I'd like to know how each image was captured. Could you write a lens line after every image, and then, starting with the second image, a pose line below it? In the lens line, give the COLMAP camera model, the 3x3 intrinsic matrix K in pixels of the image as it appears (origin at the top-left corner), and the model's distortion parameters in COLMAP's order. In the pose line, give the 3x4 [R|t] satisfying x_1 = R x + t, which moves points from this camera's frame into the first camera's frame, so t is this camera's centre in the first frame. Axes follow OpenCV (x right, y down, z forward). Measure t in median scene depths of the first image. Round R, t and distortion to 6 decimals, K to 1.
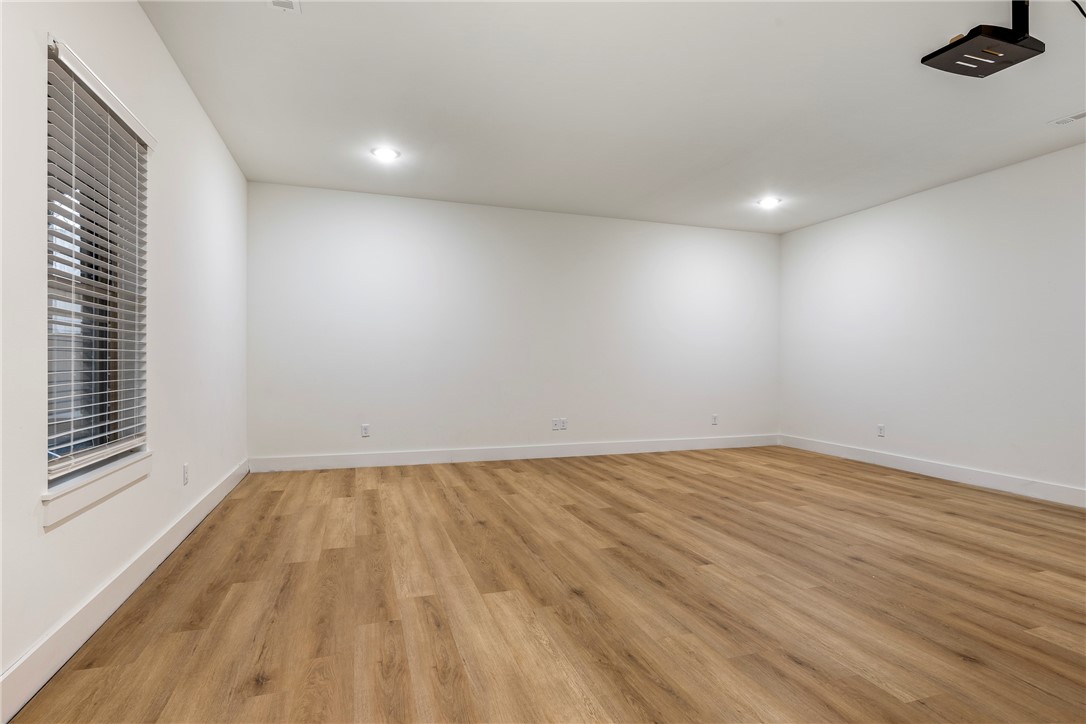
lens RADIAL K [[548.0, 0, 539.7], [0, 548.0, 361.8], [0, 0, 1]] dist [0.000762, -0.000479]
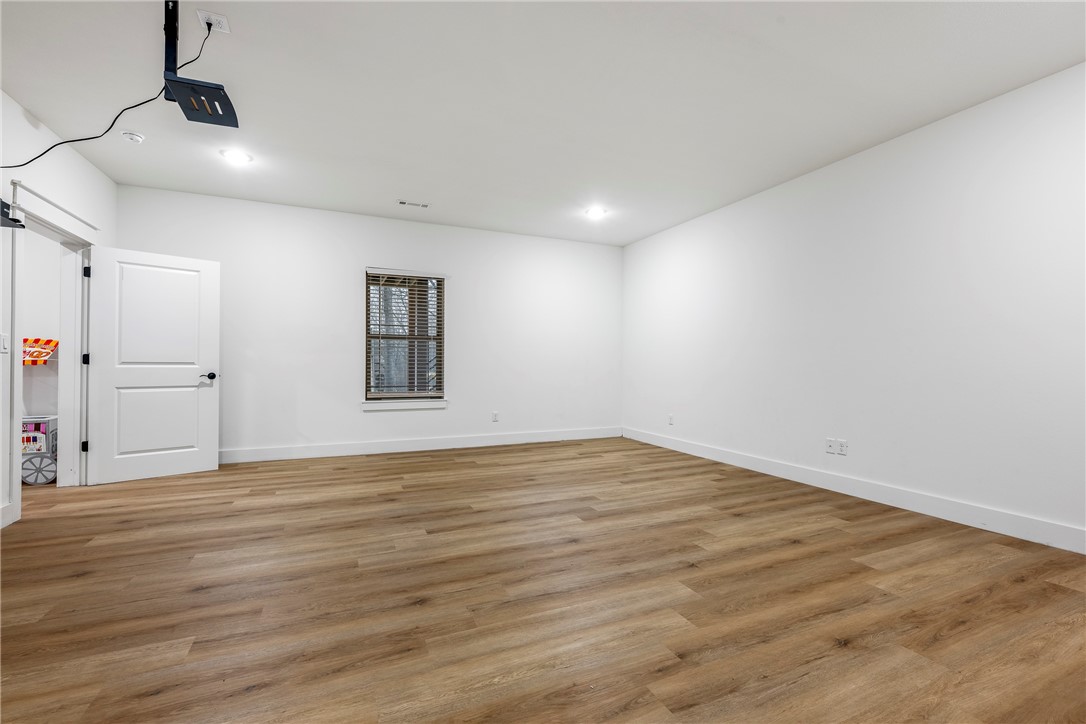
lens RADIAL K [[459.9, 0, 538.8], [0, 459.9, 363.9], [0, 0, 1]] dist [0.000417, -0.001897]
pose [[0.094663, -0.007979, -0.995477, 1.276456], [-0.002951, 0.999961, -0.008296, 0.016078], [0.995505, 0.003723, 0.094636, 1.113792]]
